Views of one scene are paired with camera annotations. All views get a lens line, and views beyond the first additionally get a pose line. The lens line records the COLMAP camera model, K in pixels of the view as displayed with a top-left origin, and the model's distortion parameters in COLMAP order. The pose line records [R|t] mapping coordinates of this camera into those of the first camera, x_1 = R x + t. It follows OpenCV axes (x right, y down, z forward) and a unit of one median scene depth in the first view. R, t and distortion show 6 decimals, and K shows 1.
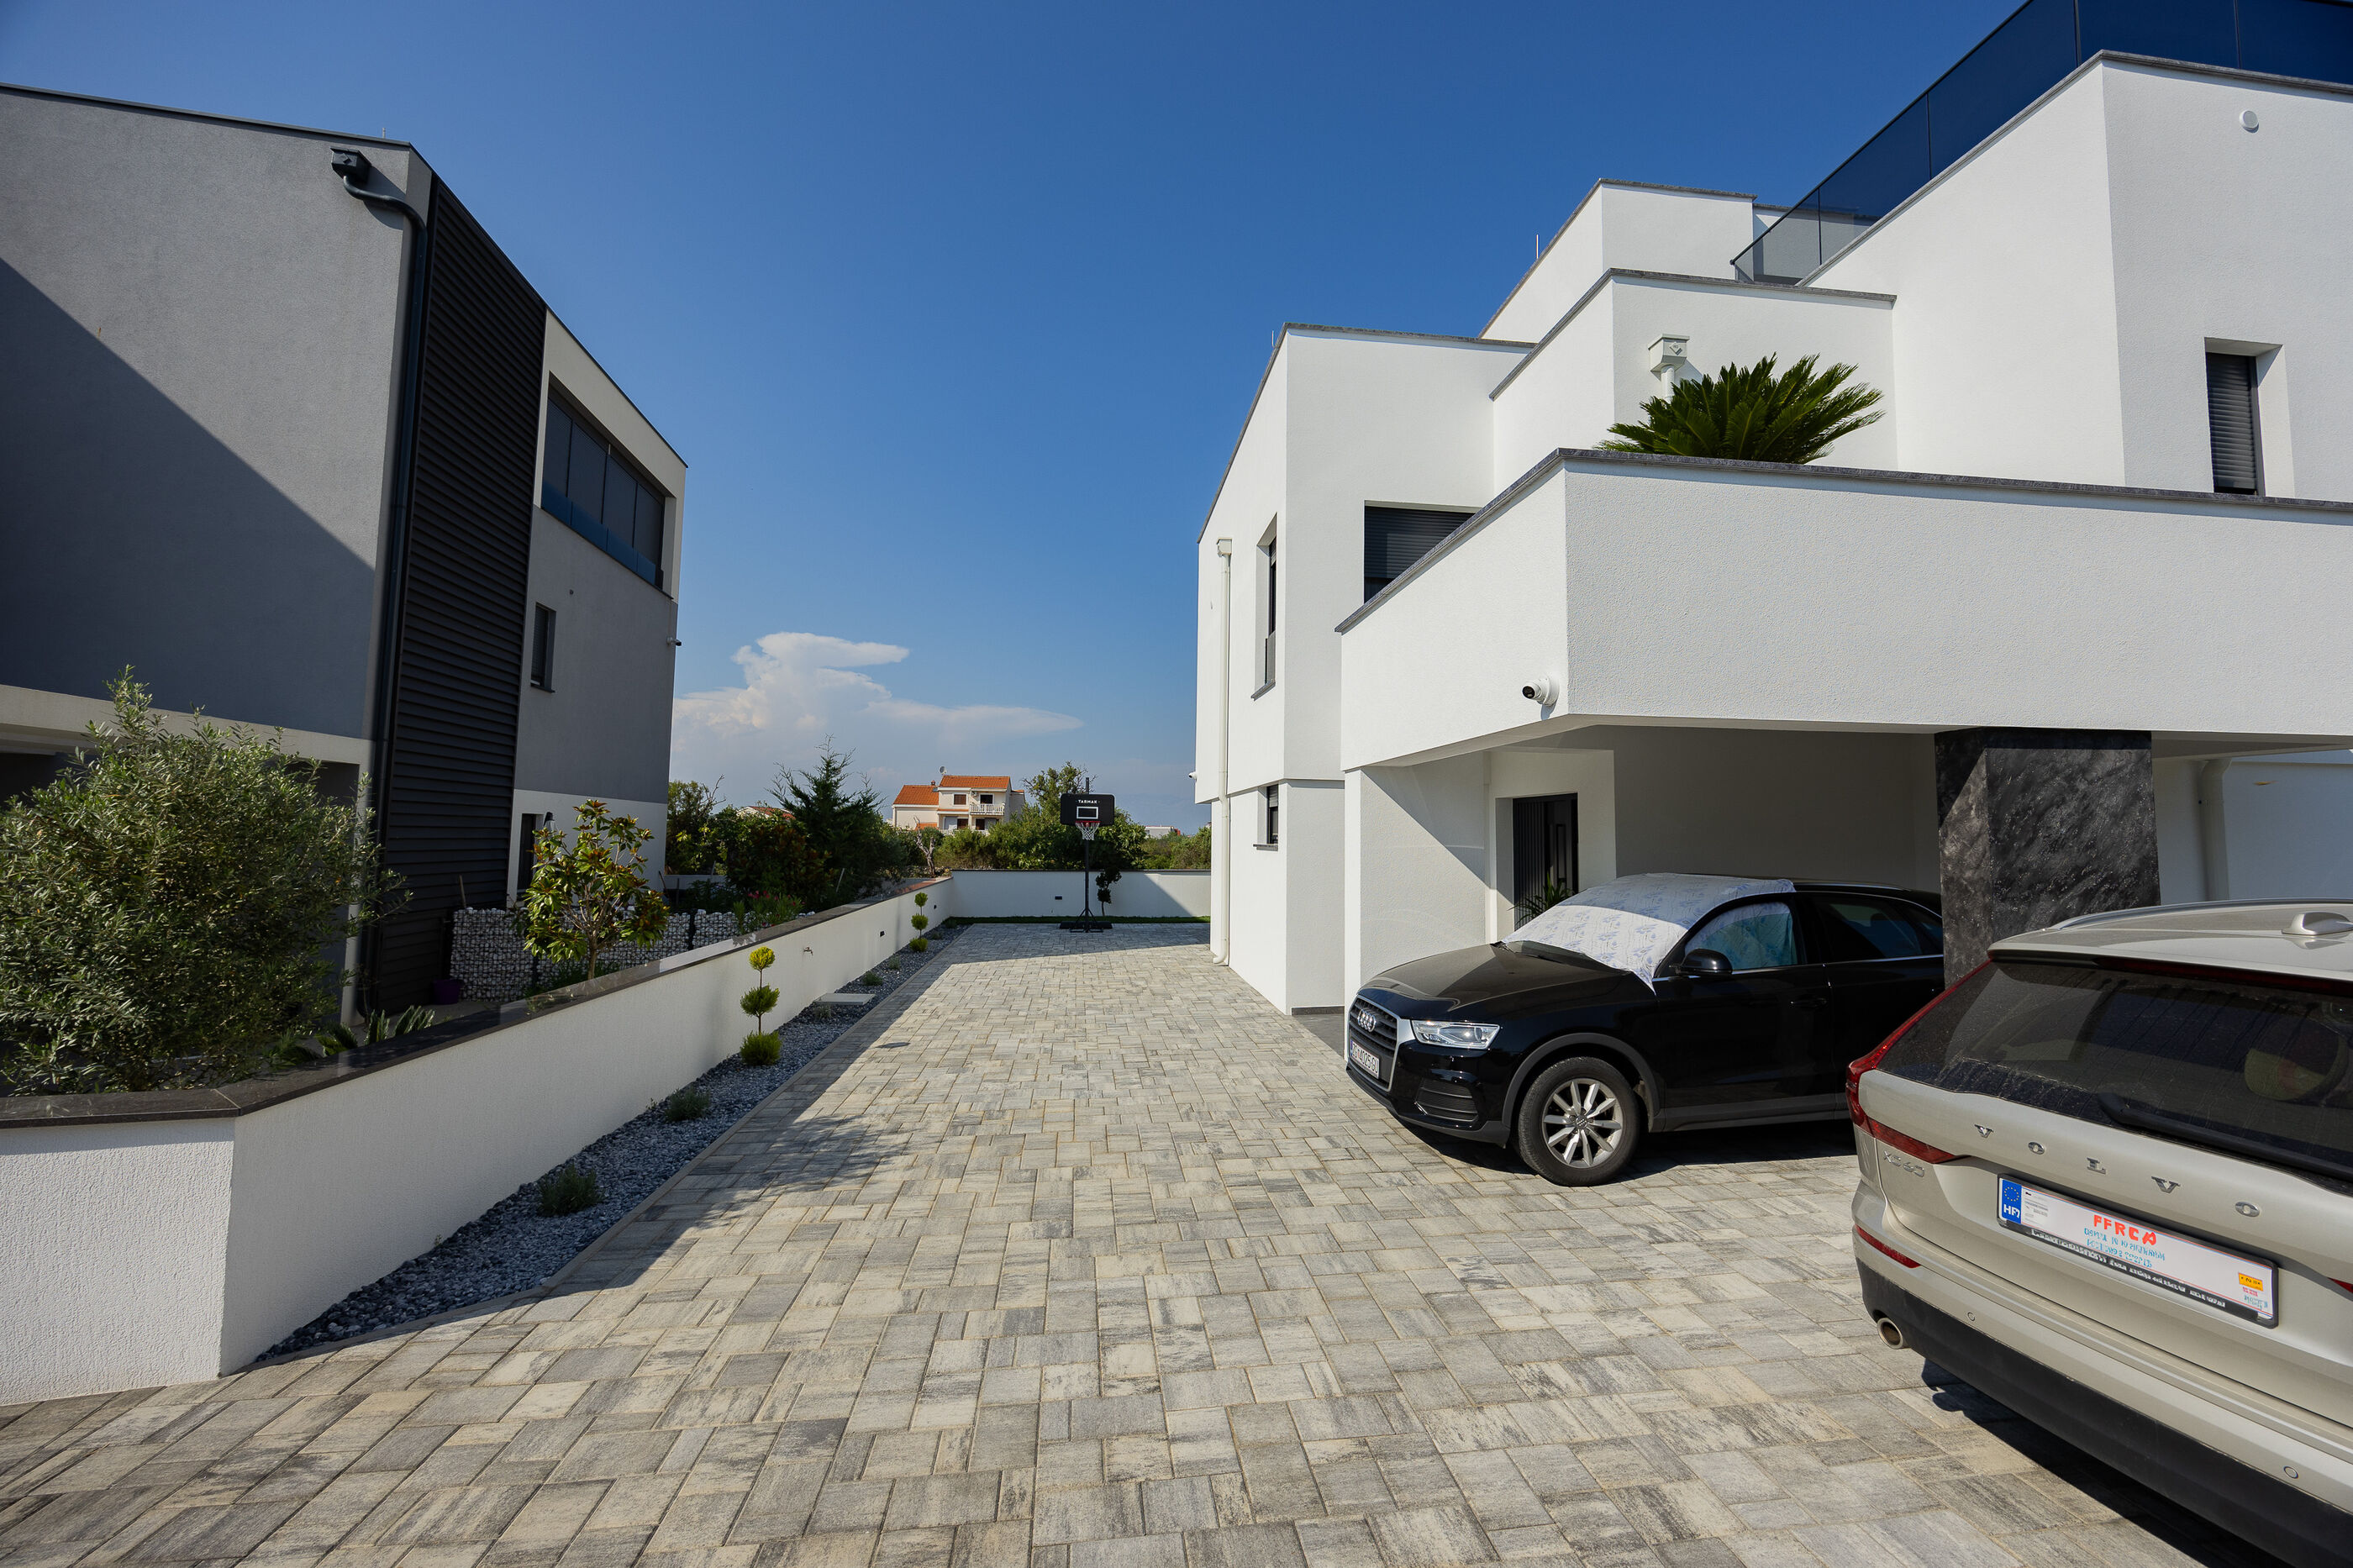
lens RADIAL K [[896.4, 0, 1173.0], [0, 896.4, 776.0], [0, 0, 1]] dist [-0.006254, 0.000289]
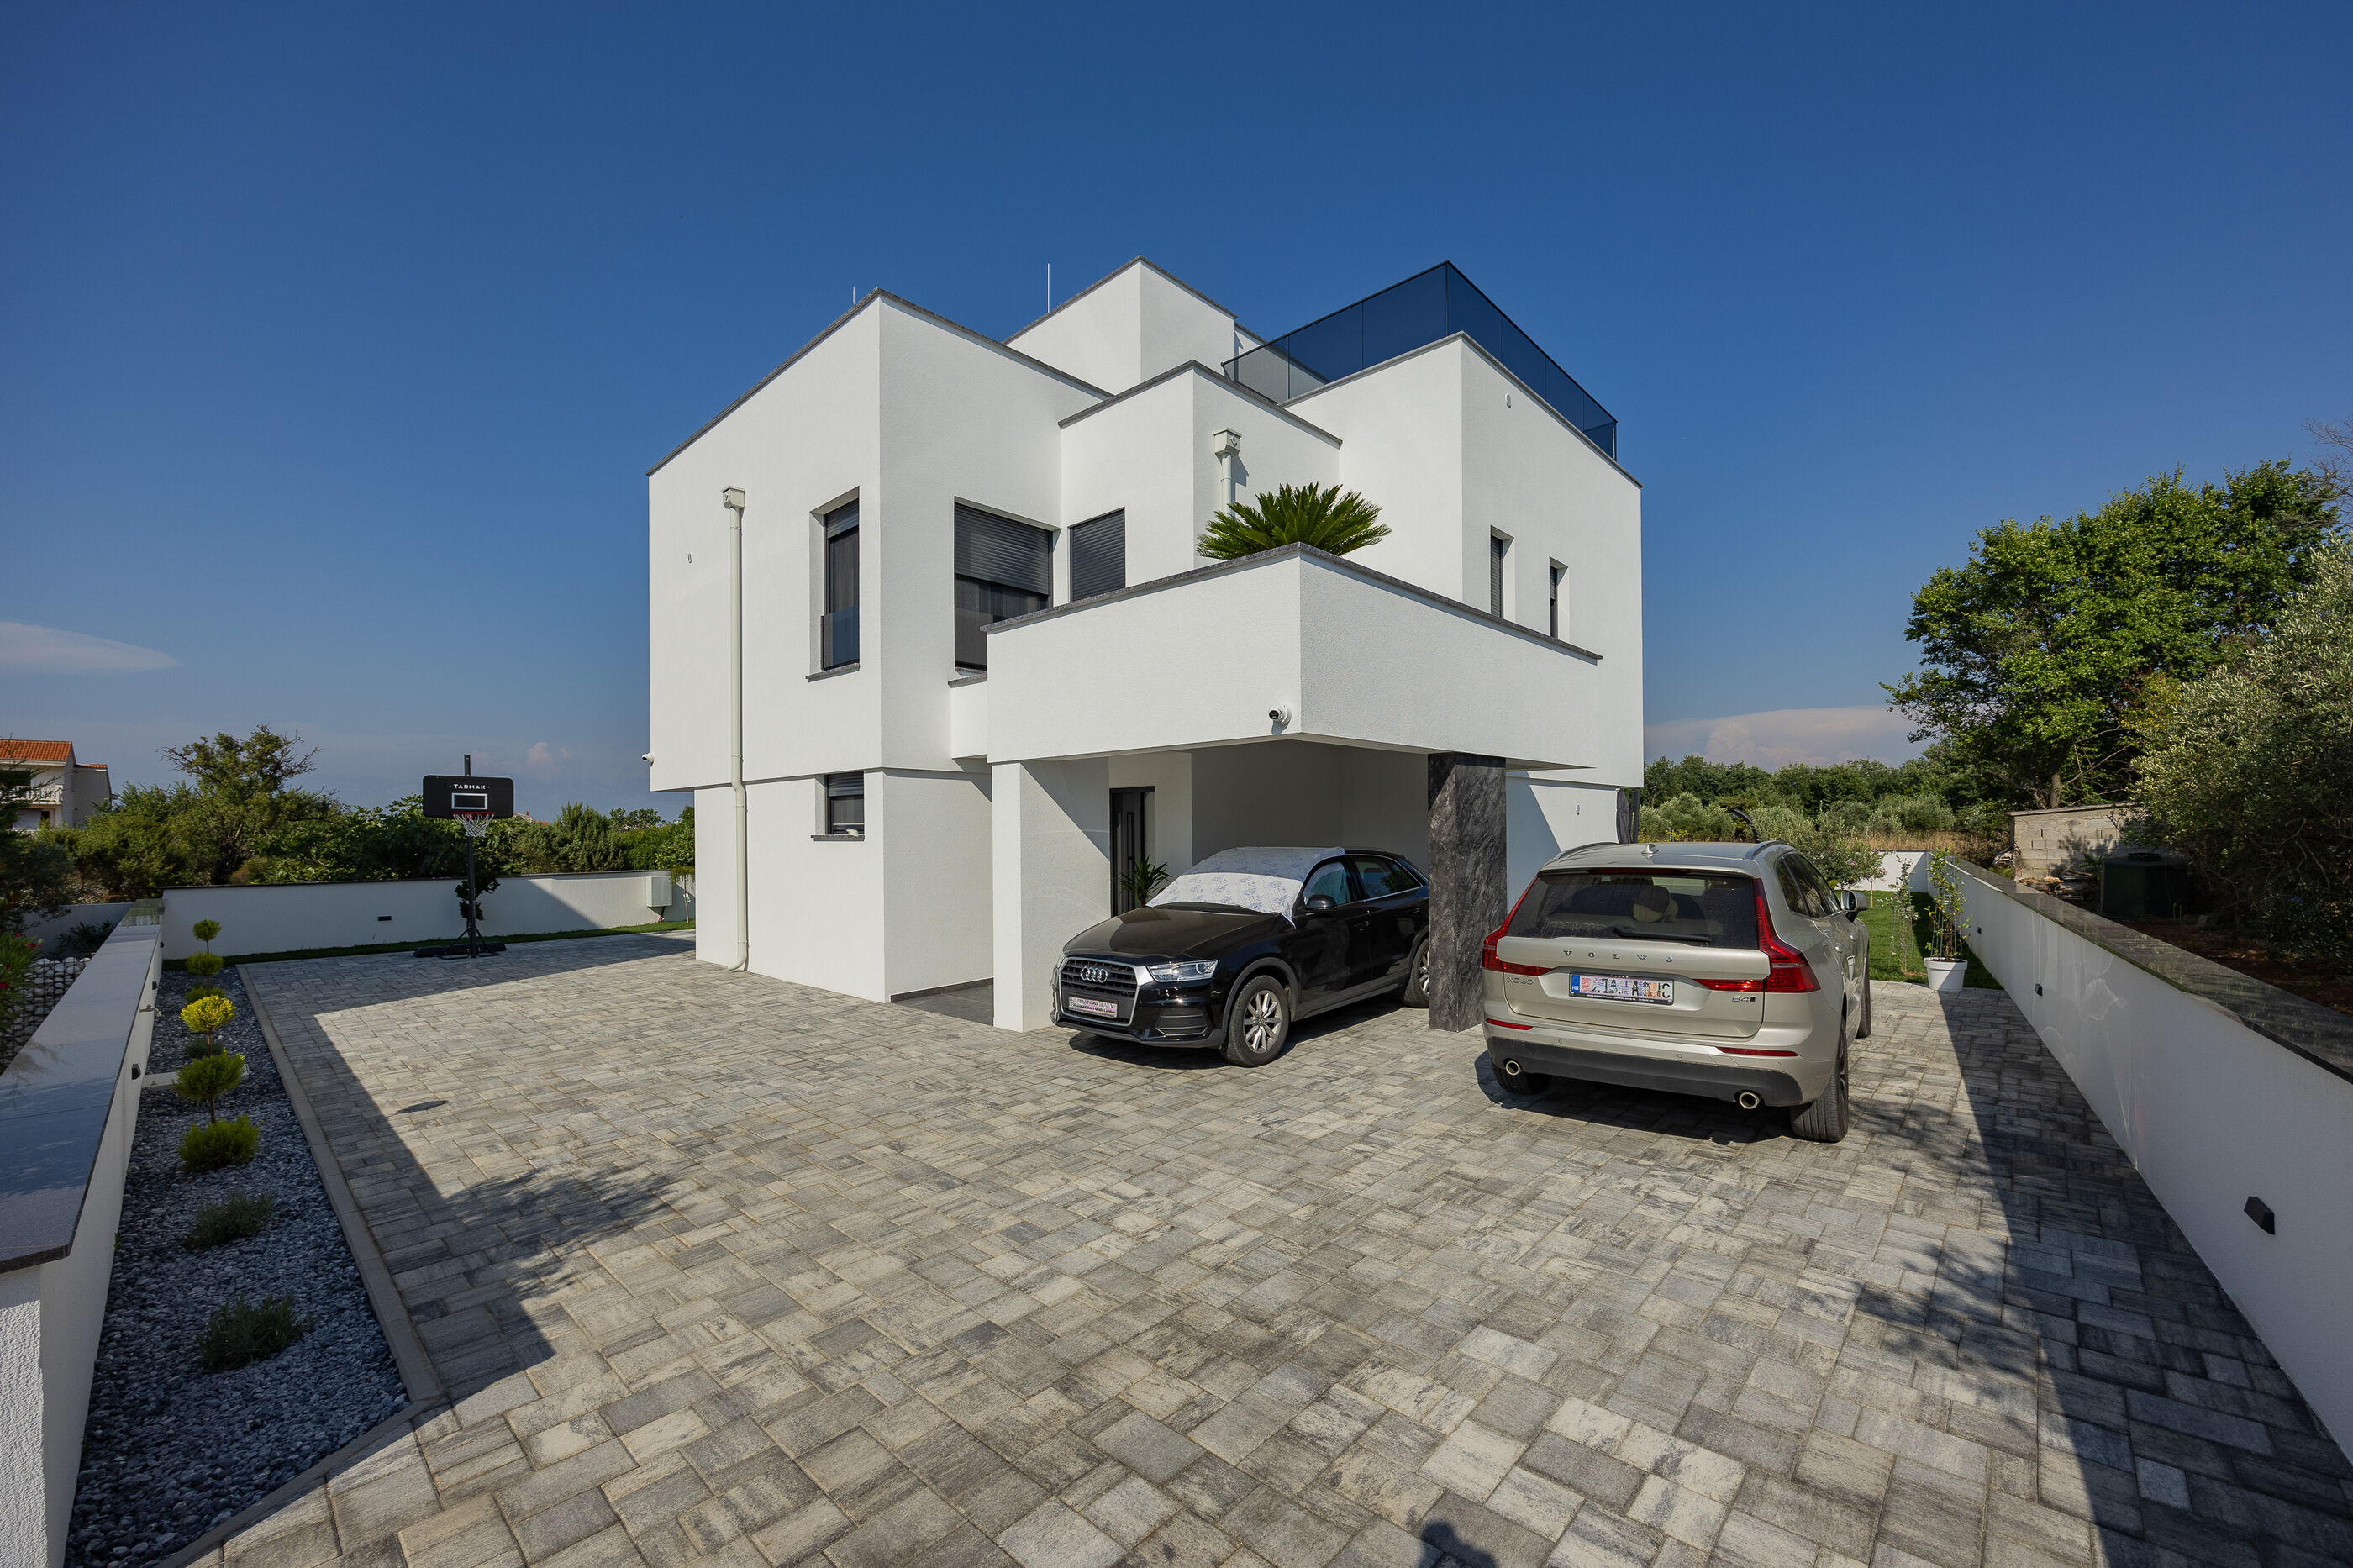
lens RADIAL K [[936.8, 0, 1223.6], [0, 936.8, 823.8], [0, 0, 1]] dist [-0.002402, 0.000138]
pose [[0.745739, -0.011916, 0.666131, -0.533113], [-0.029640, 0.998257, 0.051040, 0.002955], [-0.665578, -0.057807, 0.744086, -0.038549]]
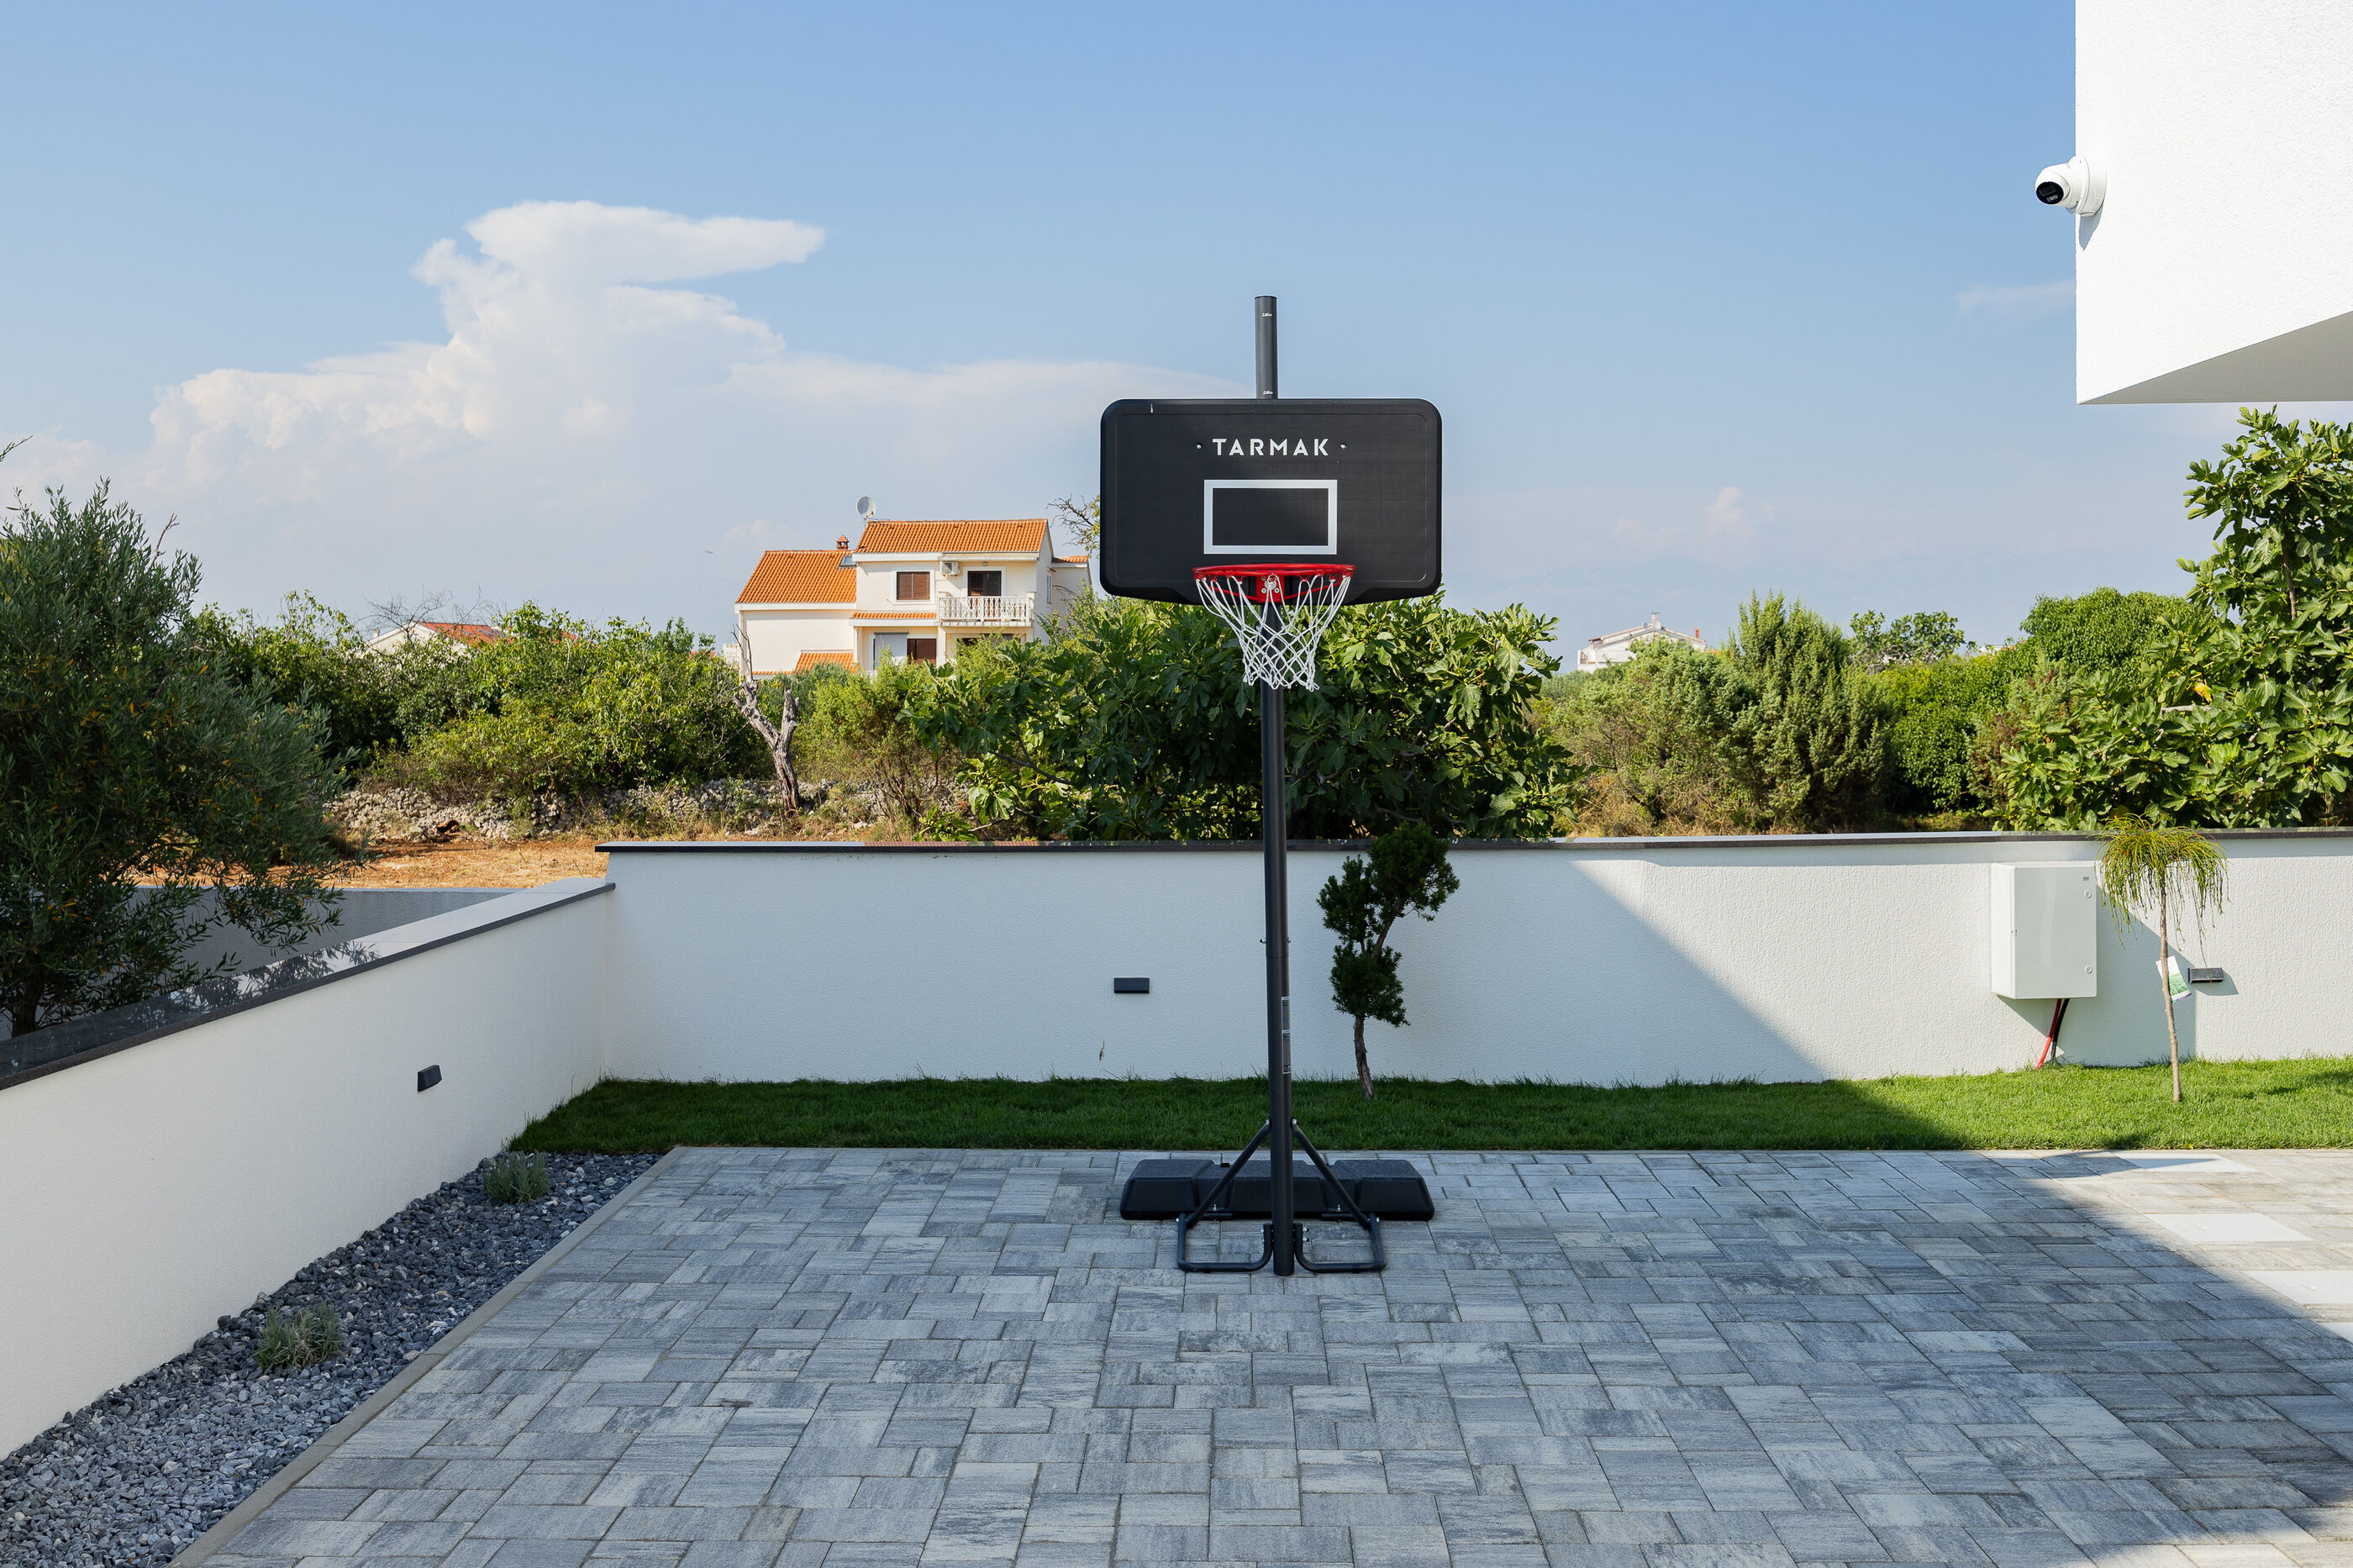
lens RADIAL K [[2290.9, 0, 1175.1], [0, 2290.9, 778.3], [0, 0, 1]] dist [0.014374, 0.000000]
pose [[0.990545, -0.011429, -0.136712, -0.209050], [0.026233, 0.993915, 0.106977, 0.156371], [0.134658, -0.109552, 0.984818, 2.161097]]
